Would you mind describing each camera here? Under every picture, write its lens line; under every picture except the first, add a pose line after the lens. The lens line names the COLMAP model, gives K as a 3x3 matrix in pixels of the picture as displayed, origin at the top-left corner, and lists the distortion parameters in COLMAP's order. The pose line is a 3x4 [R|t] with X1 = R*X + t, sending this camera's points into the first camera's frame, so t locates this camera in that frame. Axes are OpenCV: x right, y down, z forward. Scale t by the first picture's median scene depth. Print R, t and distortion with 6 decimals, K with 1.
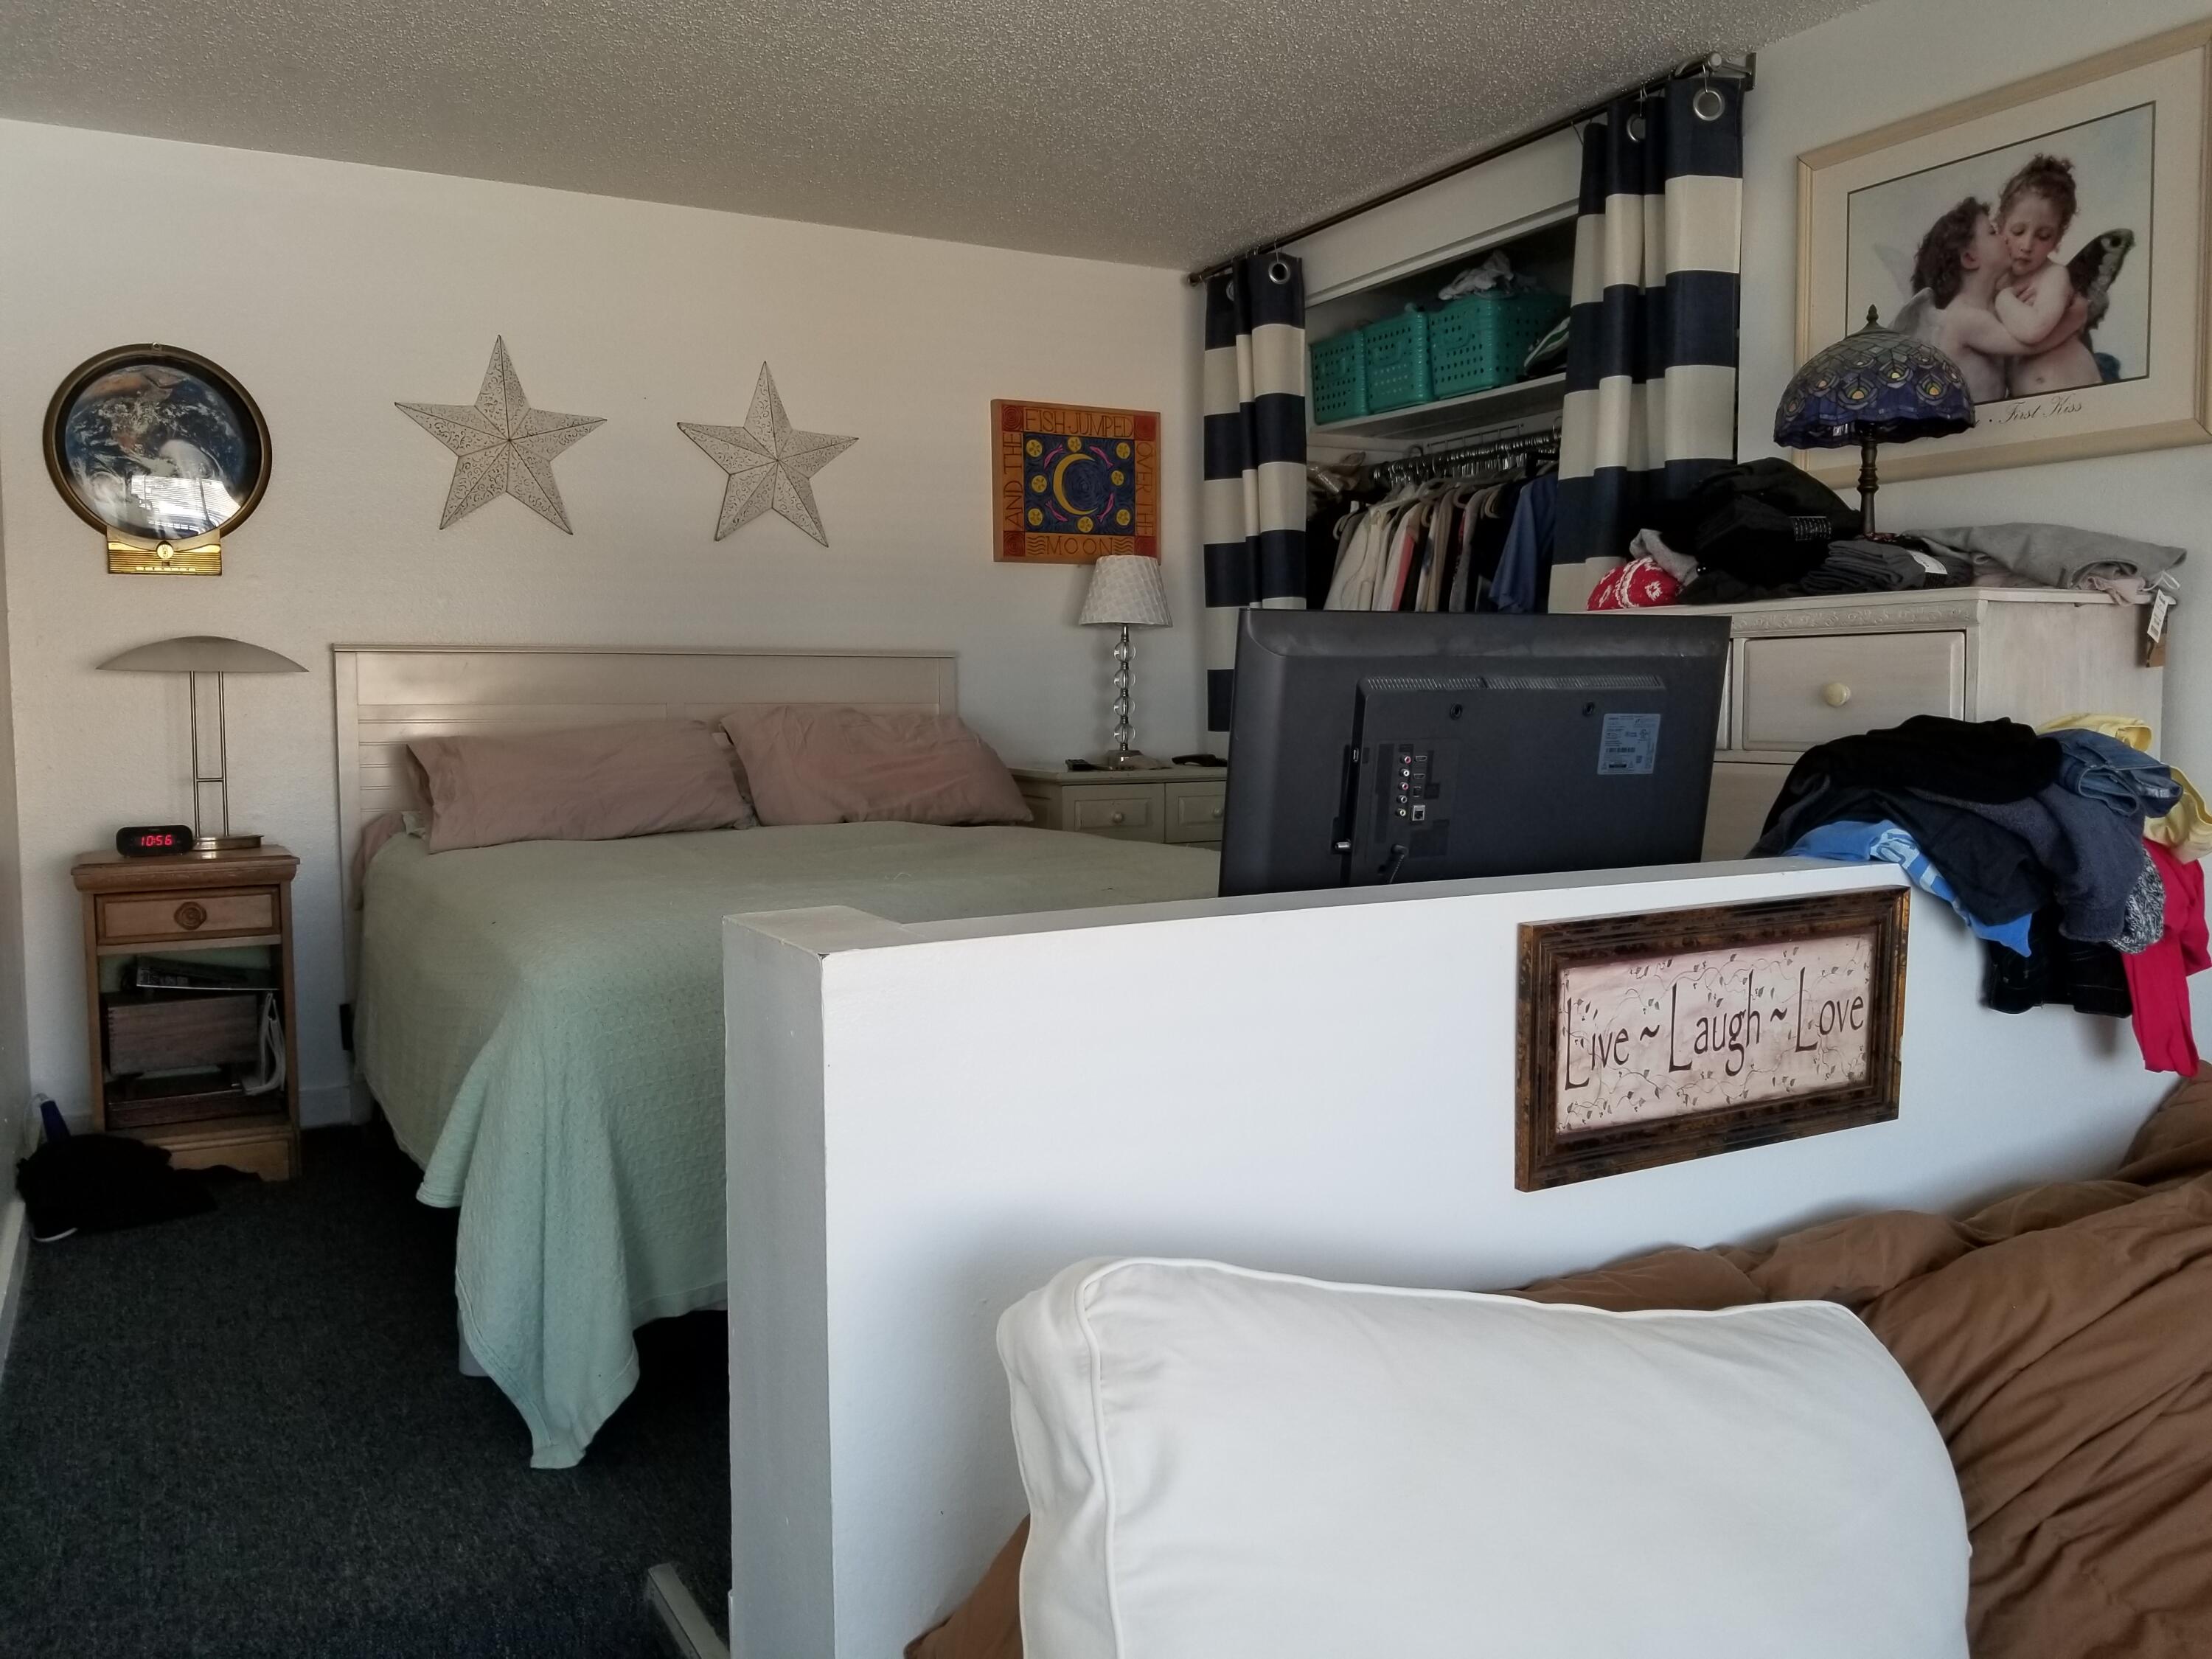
lens RADIAL K [[1732.0, 0, 1112.3], [0, 1732.0, 805.6], [0, 0, 1]] dist [0.042511, -0.065653]
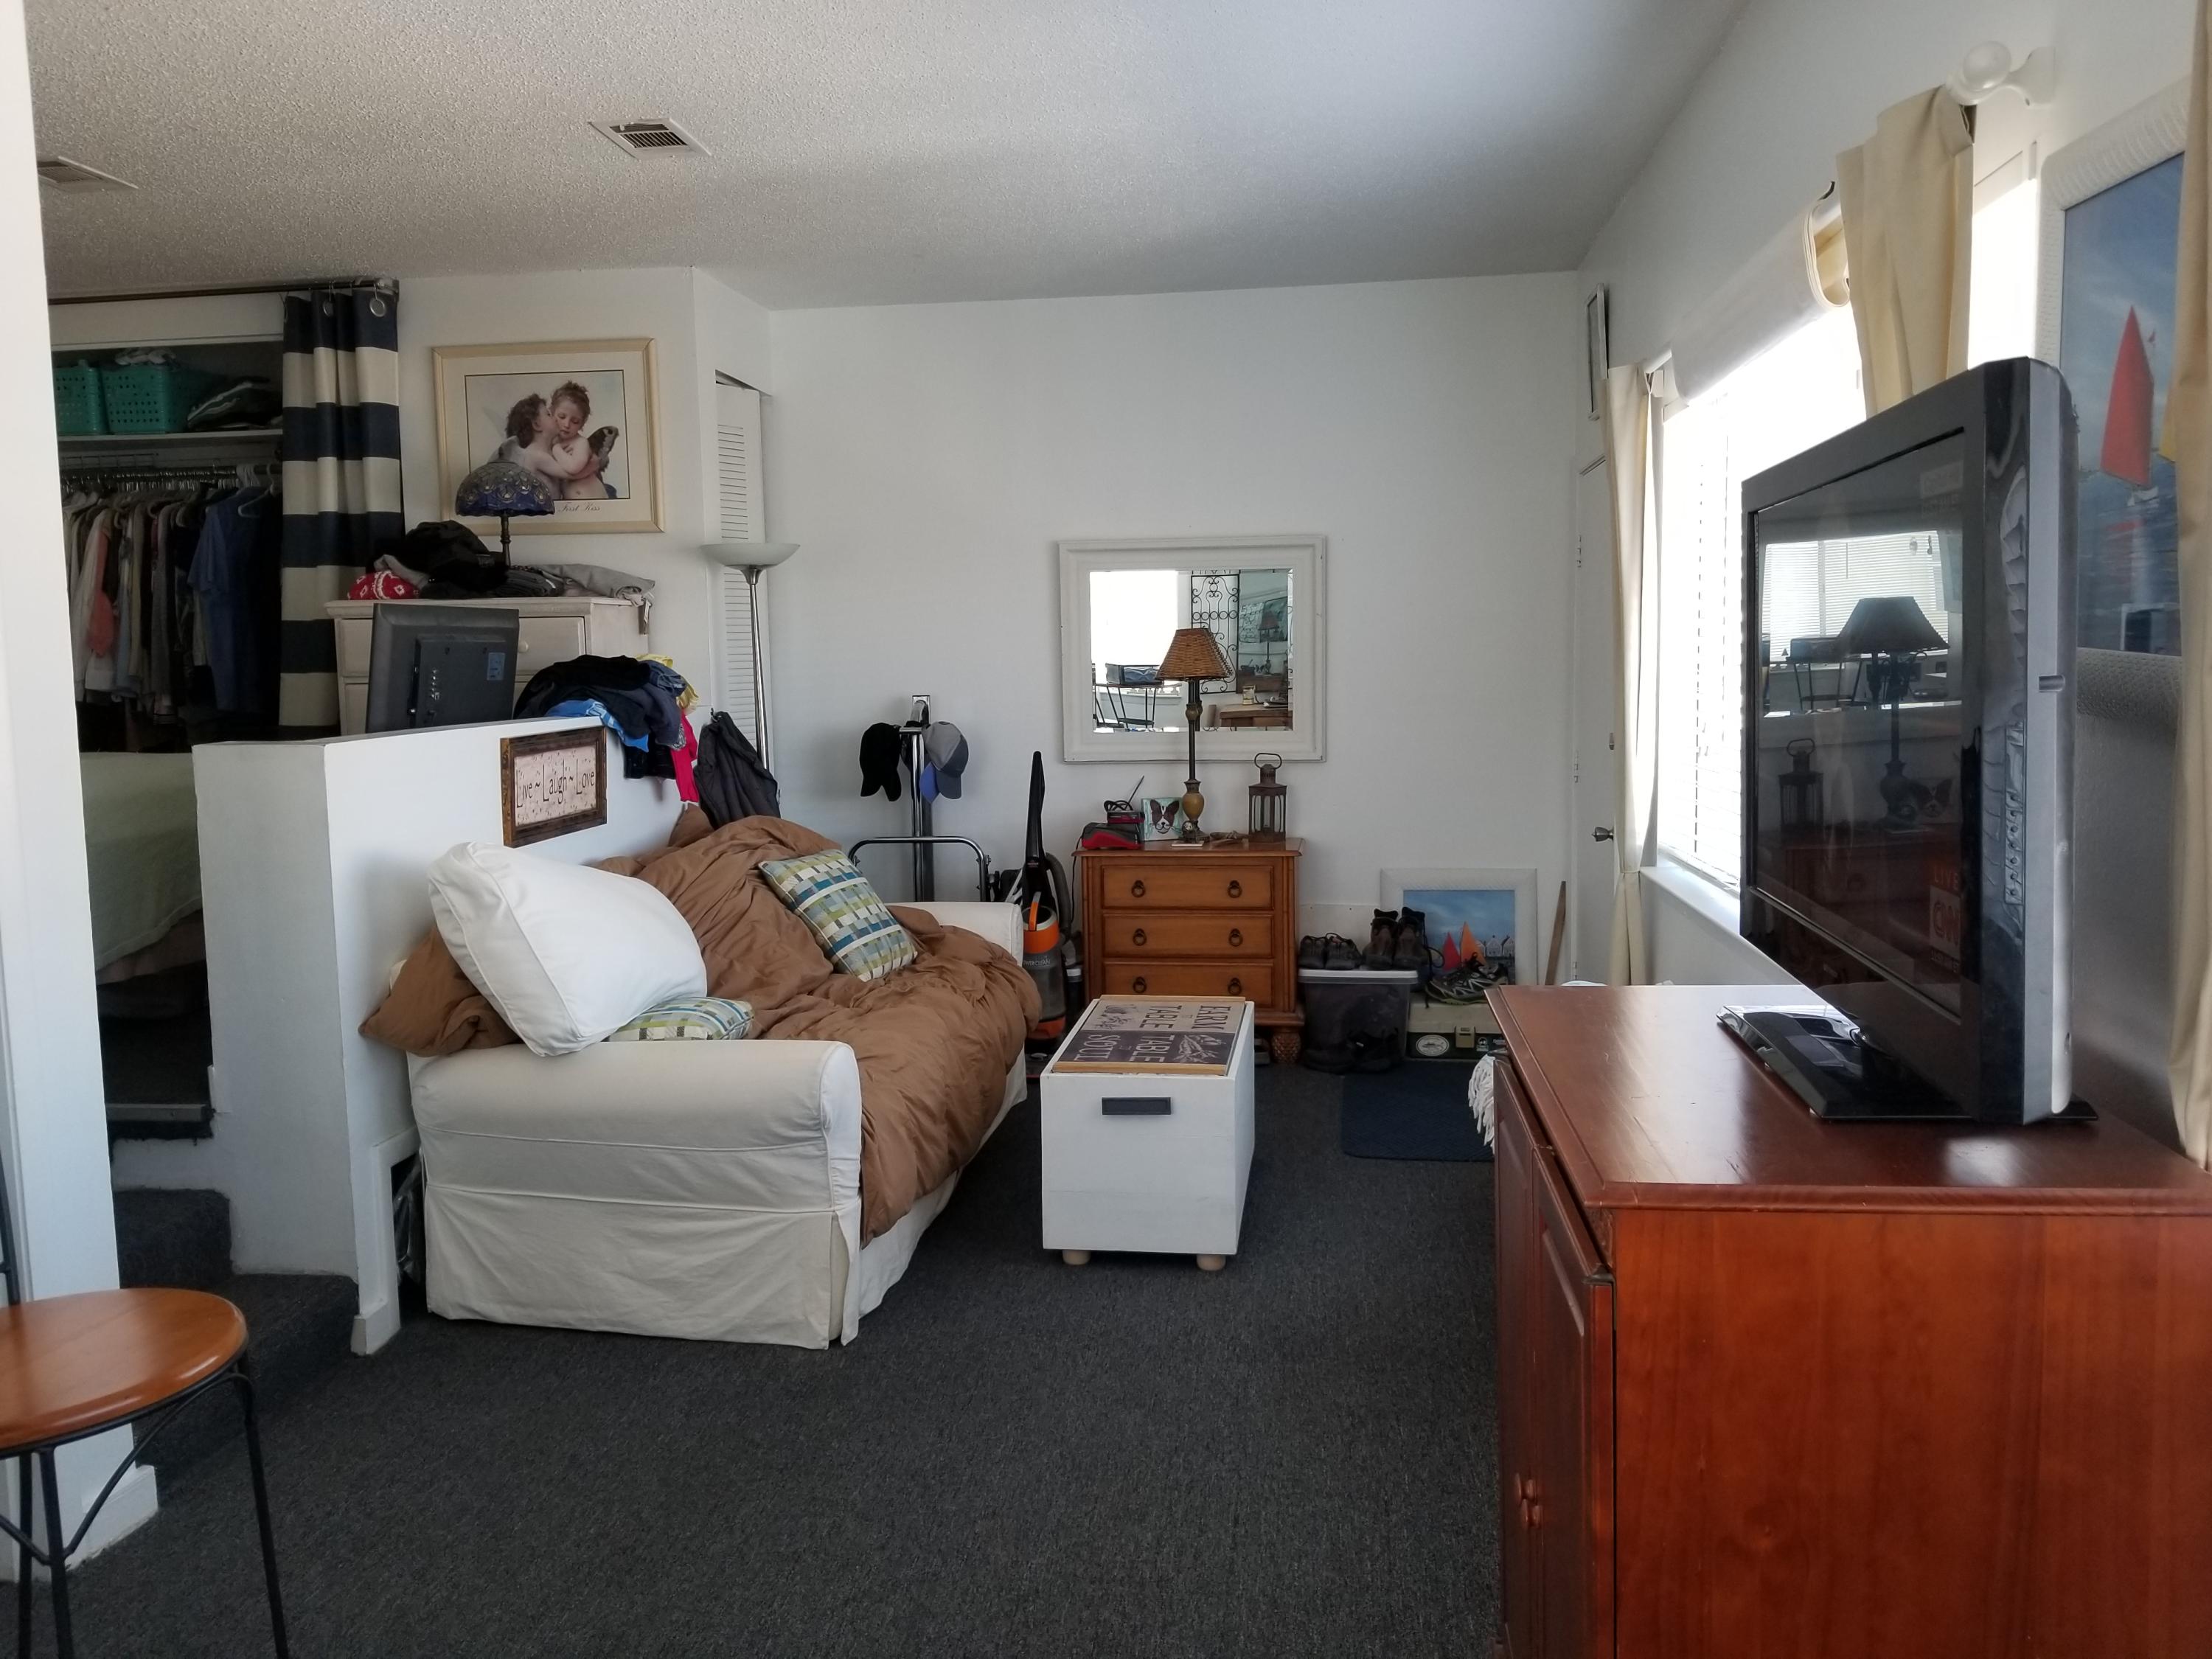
lens RADIAL K [[1732.0, 0, 1112.3], [0, 1732.0, 805.6], [0, 0, 1]] dist [0.042511, -0.065653]
pose [[0.589488, -0.073658, 0.804412, -0.756797], [0.059653, 0.997084, 0.047586, 0.060400], [-0.805571, 0.019935, 0.592164, -0.693687]]
